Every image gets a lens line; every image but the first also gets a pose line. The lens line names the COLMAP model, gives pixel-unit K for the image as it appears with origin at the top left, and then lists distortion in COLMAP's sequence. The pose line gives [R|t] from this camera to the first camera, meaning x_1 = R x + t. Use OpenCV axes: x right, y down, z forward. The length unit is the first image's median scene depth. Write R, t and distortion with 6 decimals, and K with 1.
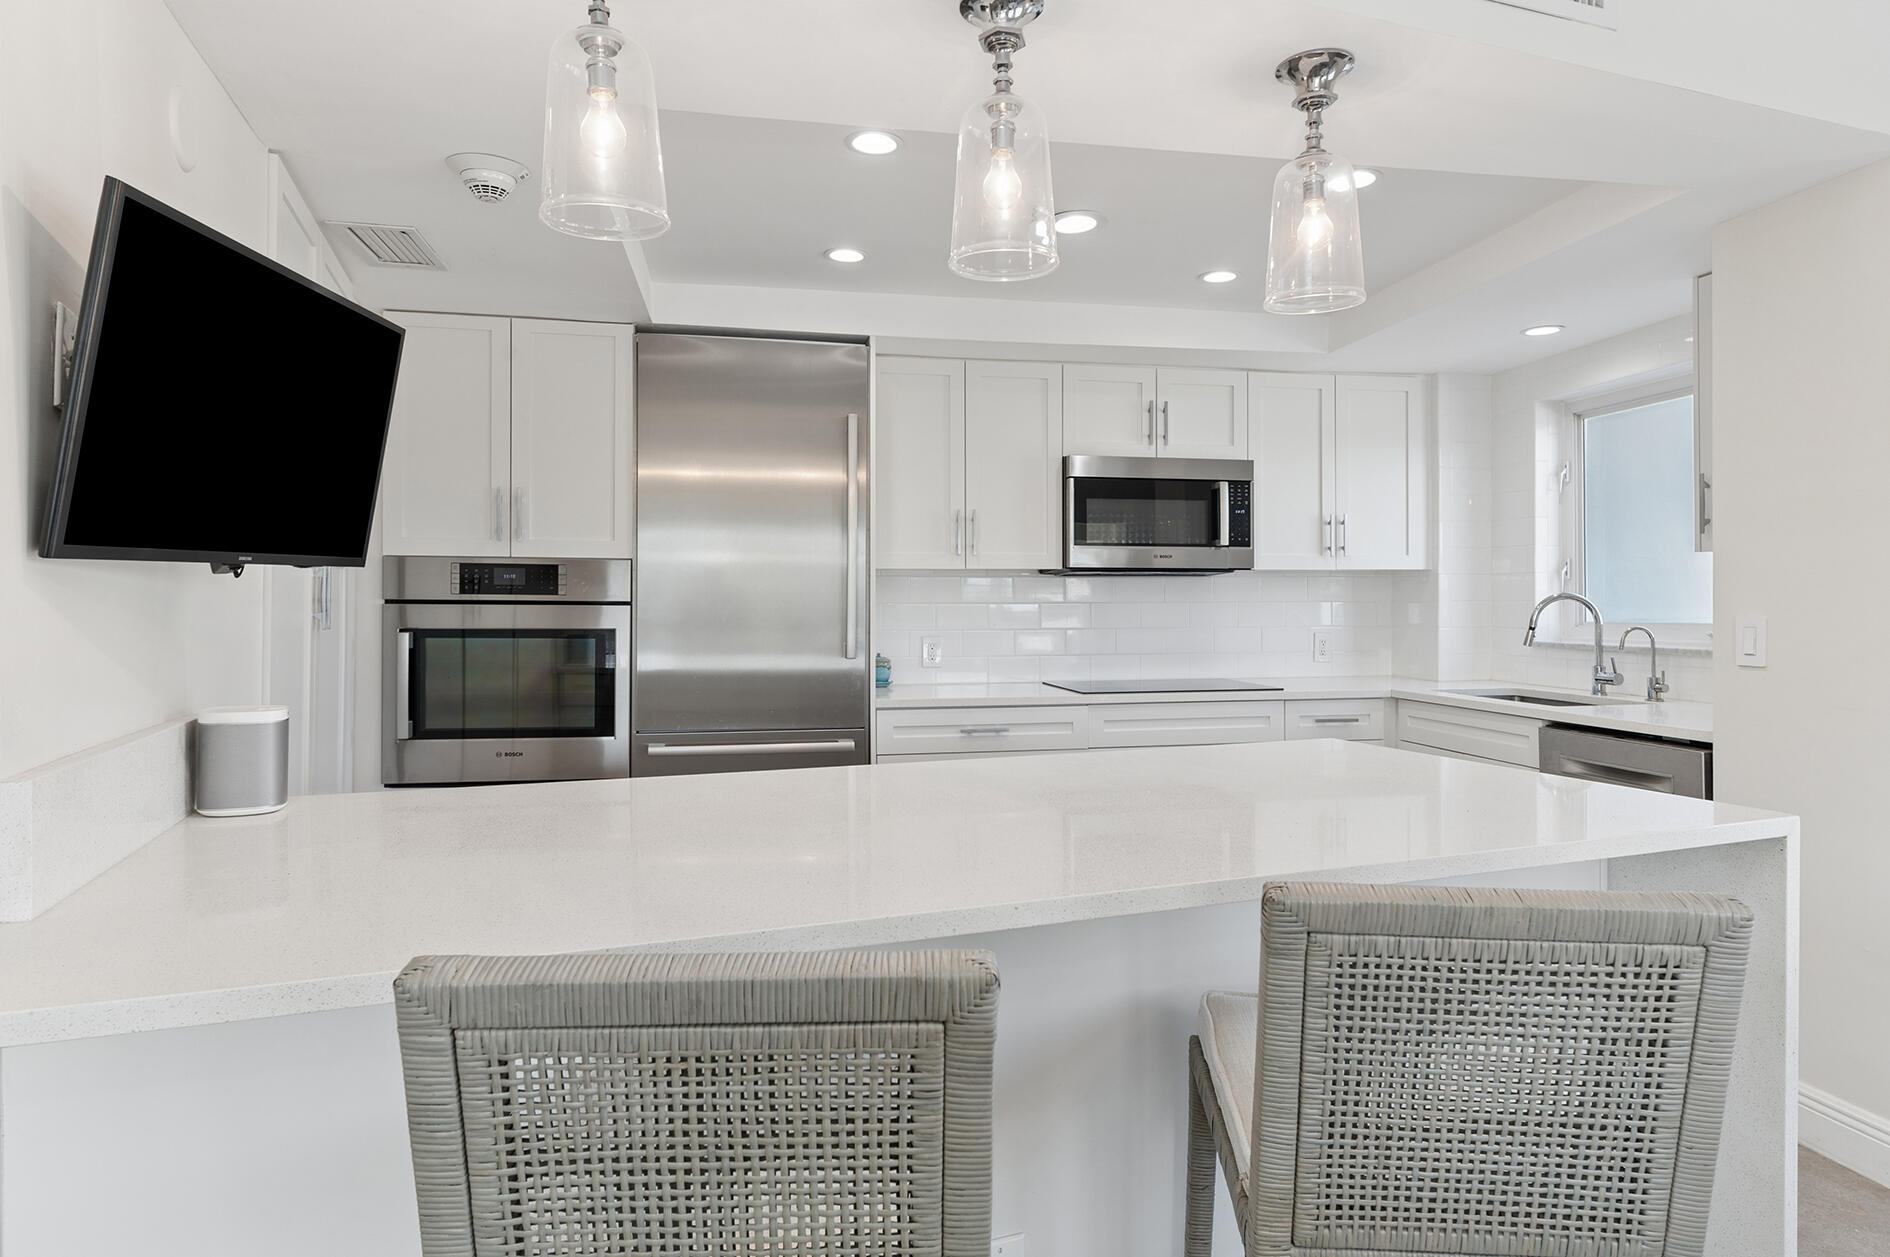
lens RADIAL K [[1093.7, 0, 950.8], [0, 1093.7, 611.3], [0, 0, 1]] dist [0.007270, 0.001356]
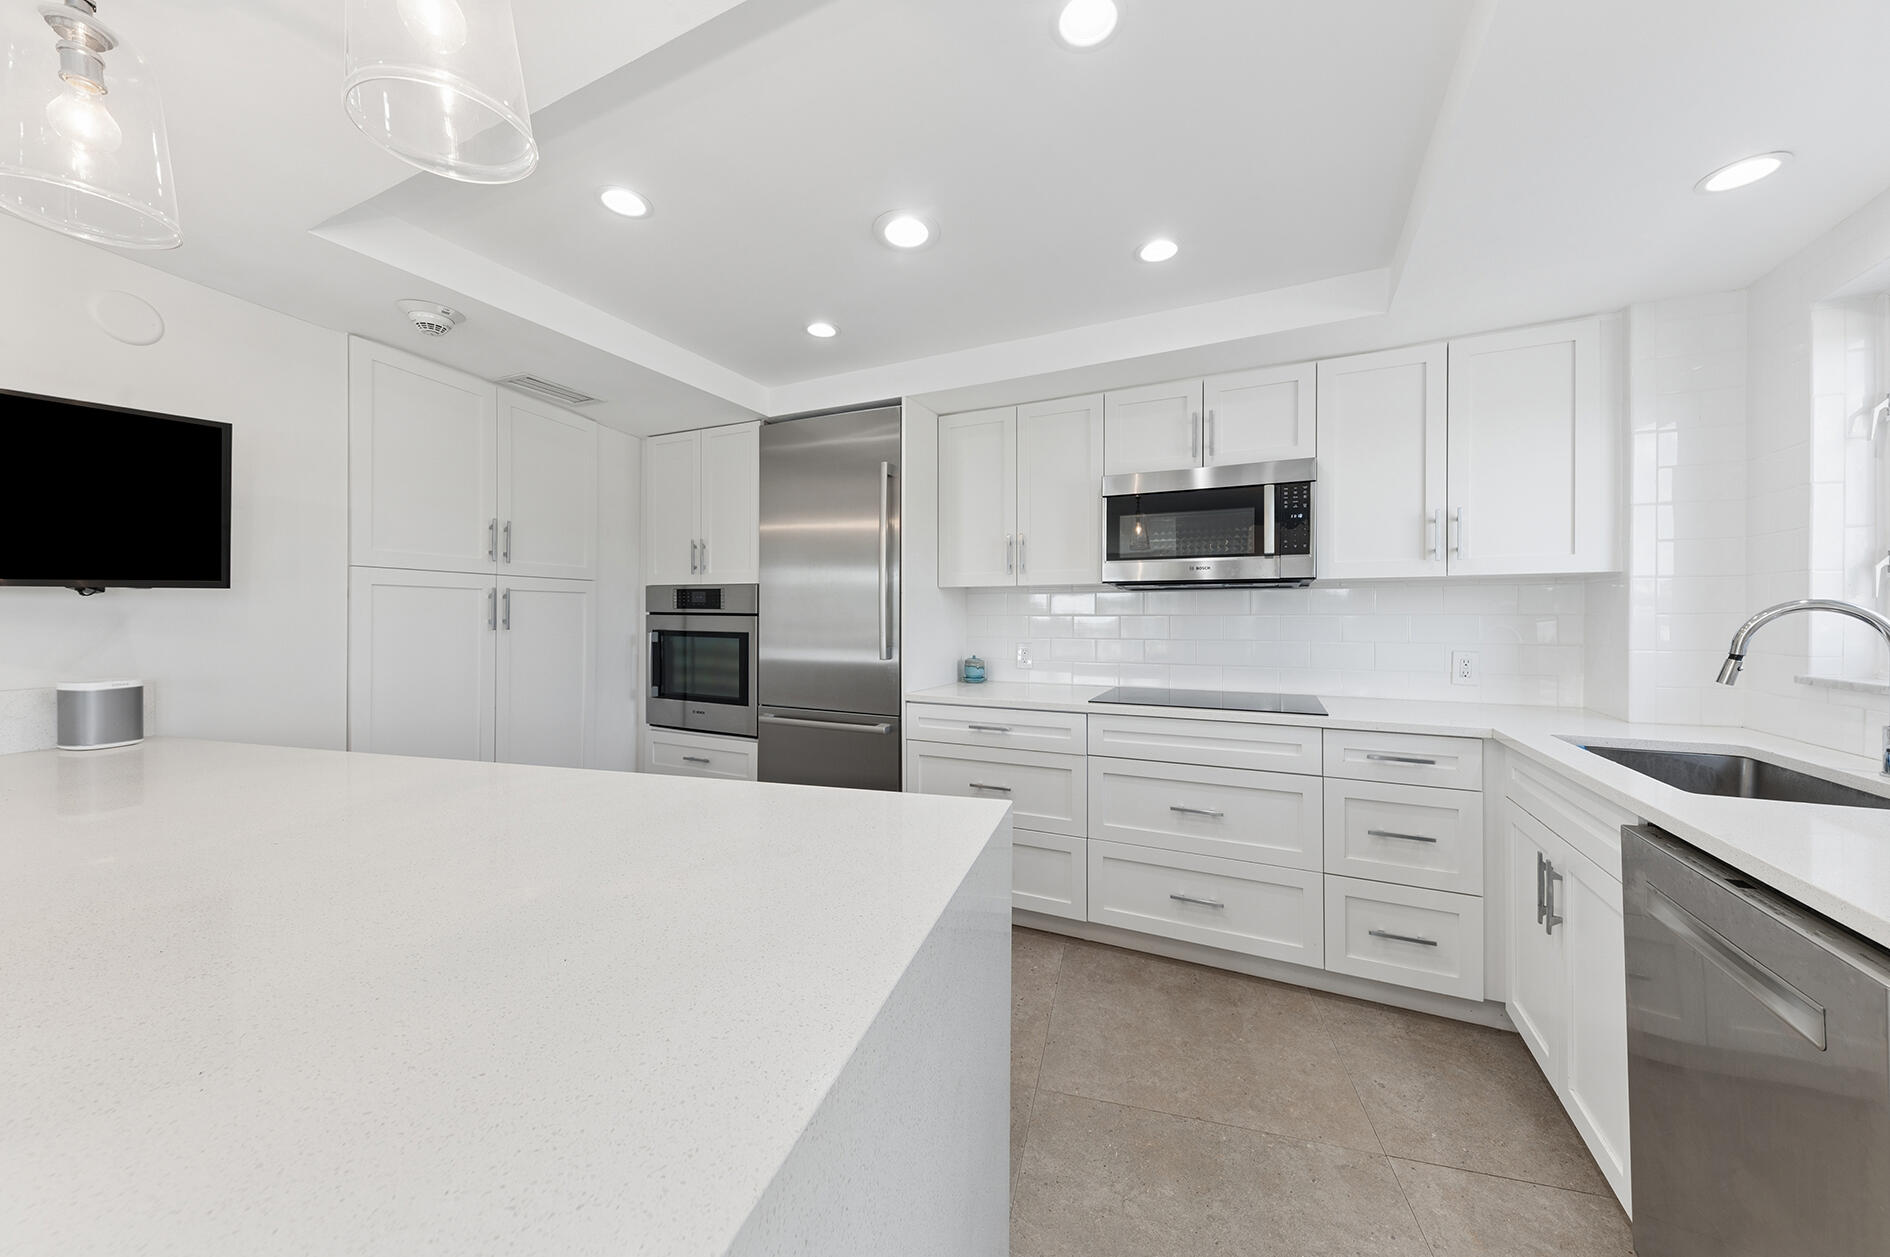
lens RADIAL K [[645.9, 0, 952.5], [0, 645.9, 621.5], [0, 0, 1]] dist [0.005009, -0.000214]
pose [[0.805443, 0.007399, -0.592627, 0.394129], [-0.006738, 0.999972, 0.003327, -0.002866], [0.592635, 0.001313, 0.805470, 0.438767]]
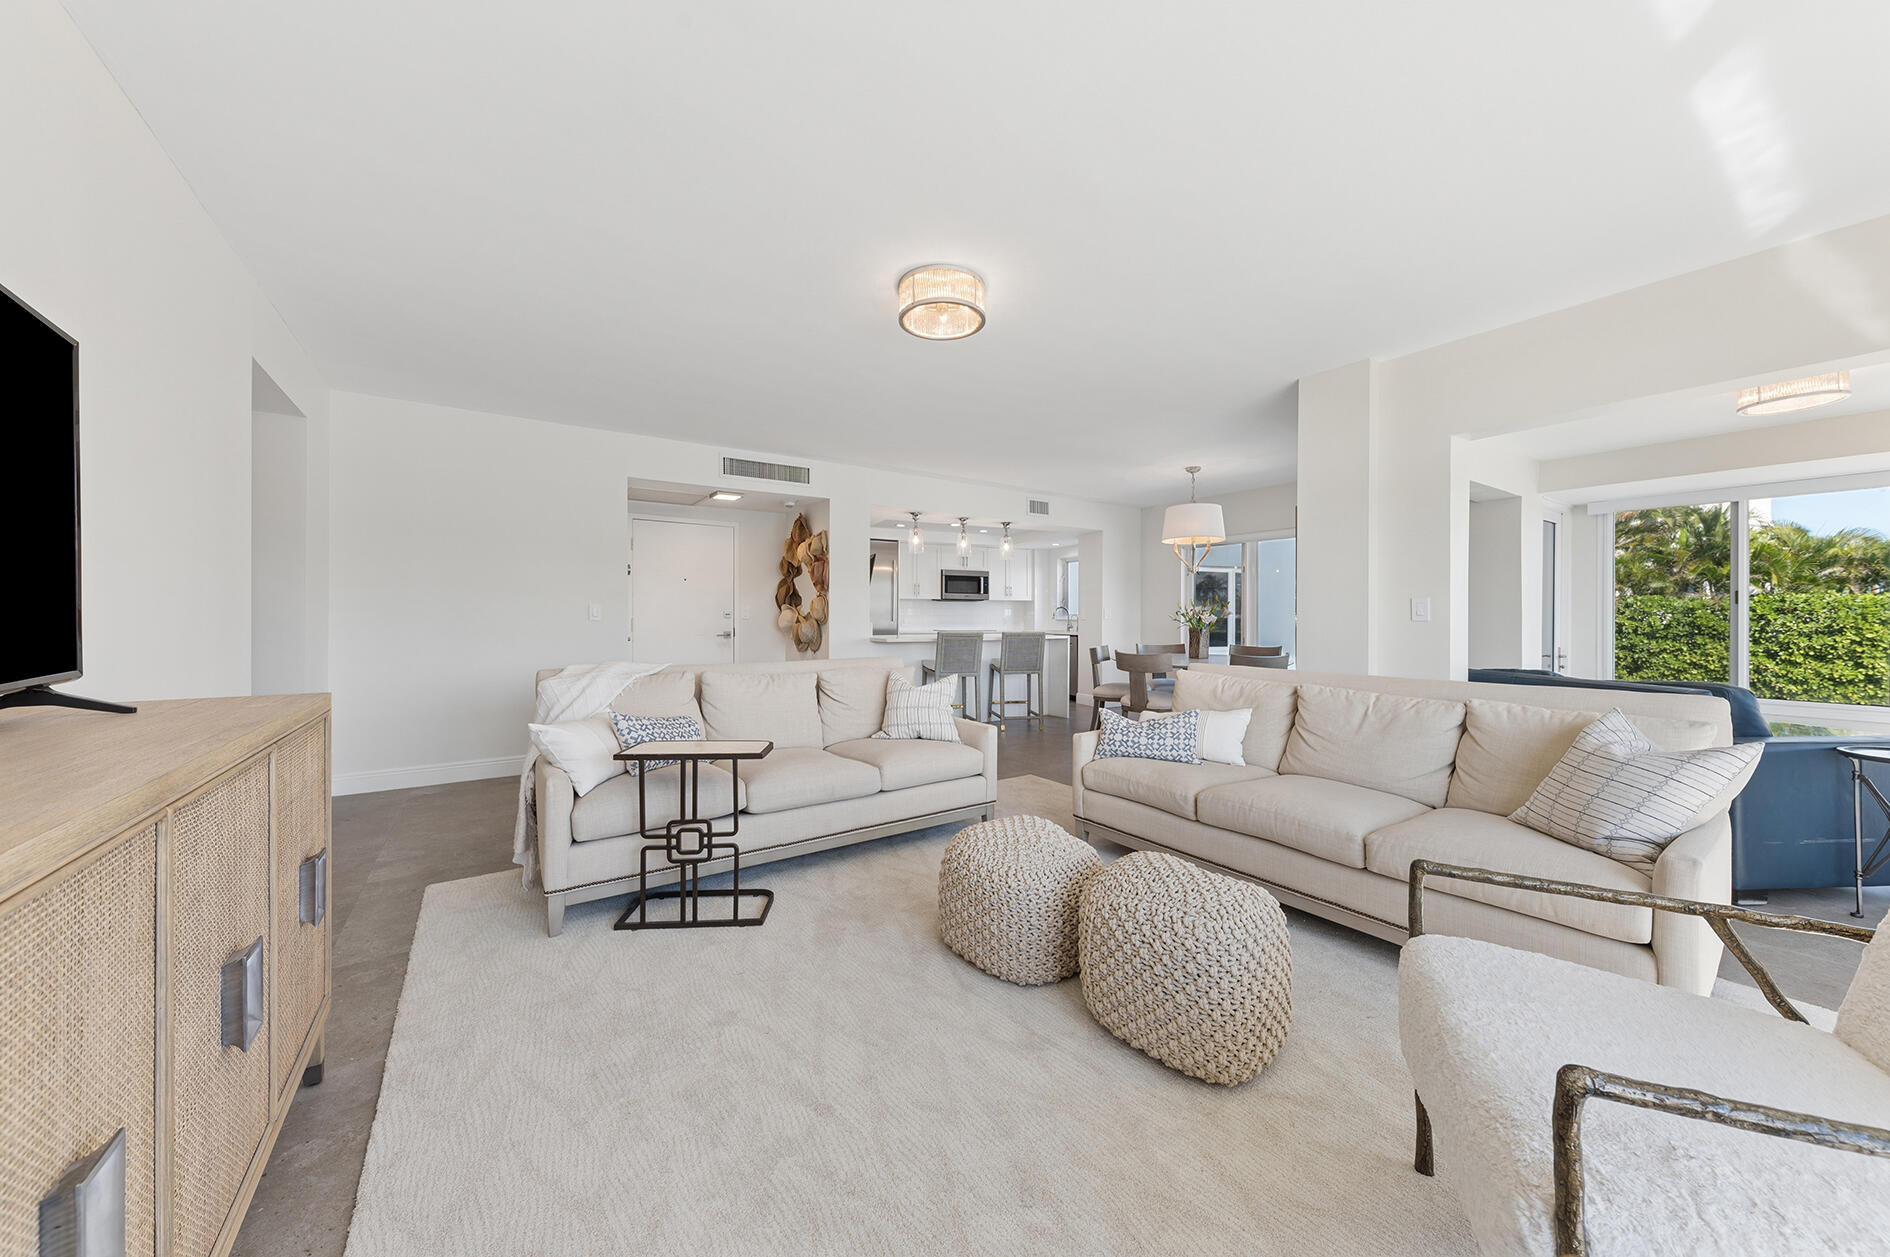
lens RADIAL K [[645.9, 0, 952.5], [0, 645.9, 618.3], [0, 0, 1]] dist [0.005009, -0.000214]
pose [[0.968611, 0.007150, 0.248480, -0.455820], [-0.005686, 0.999962, -0.006611, 0.046353], [-0.248518, 0.004991, 0.968615, -1.292466]]
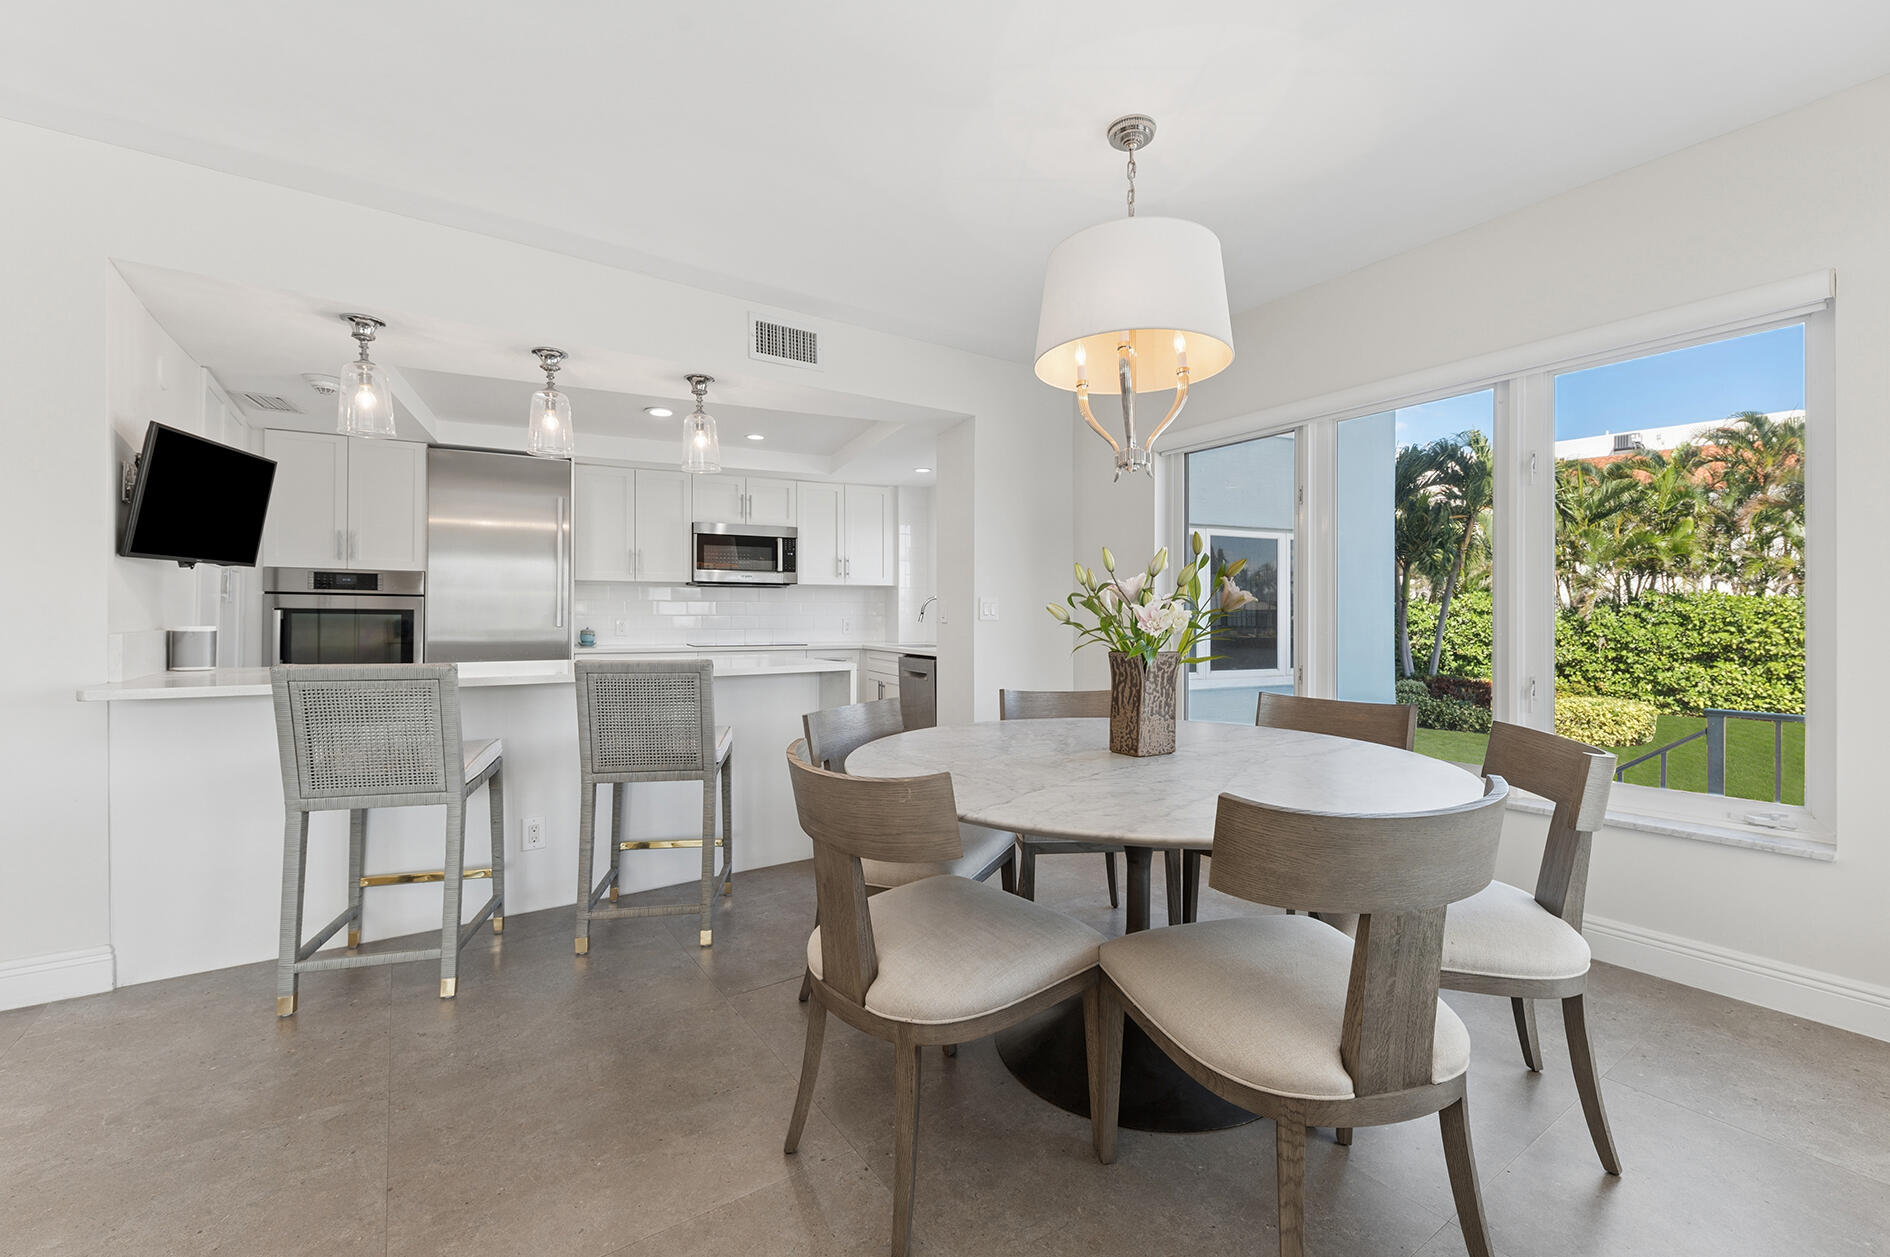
lens RADIAL K [[780.8, 0, 951.6], [0, 780.8, 622.8], [0, 0, 1]] dist [0.001806, -0.000168]
pose [[0.969913, 0.002268, 0.243440, 0.229279], [-0.001379, 0.999992, -0.003822, 0.039369], [-0.243446, 0.003371, 0.969909, -0.449553]]
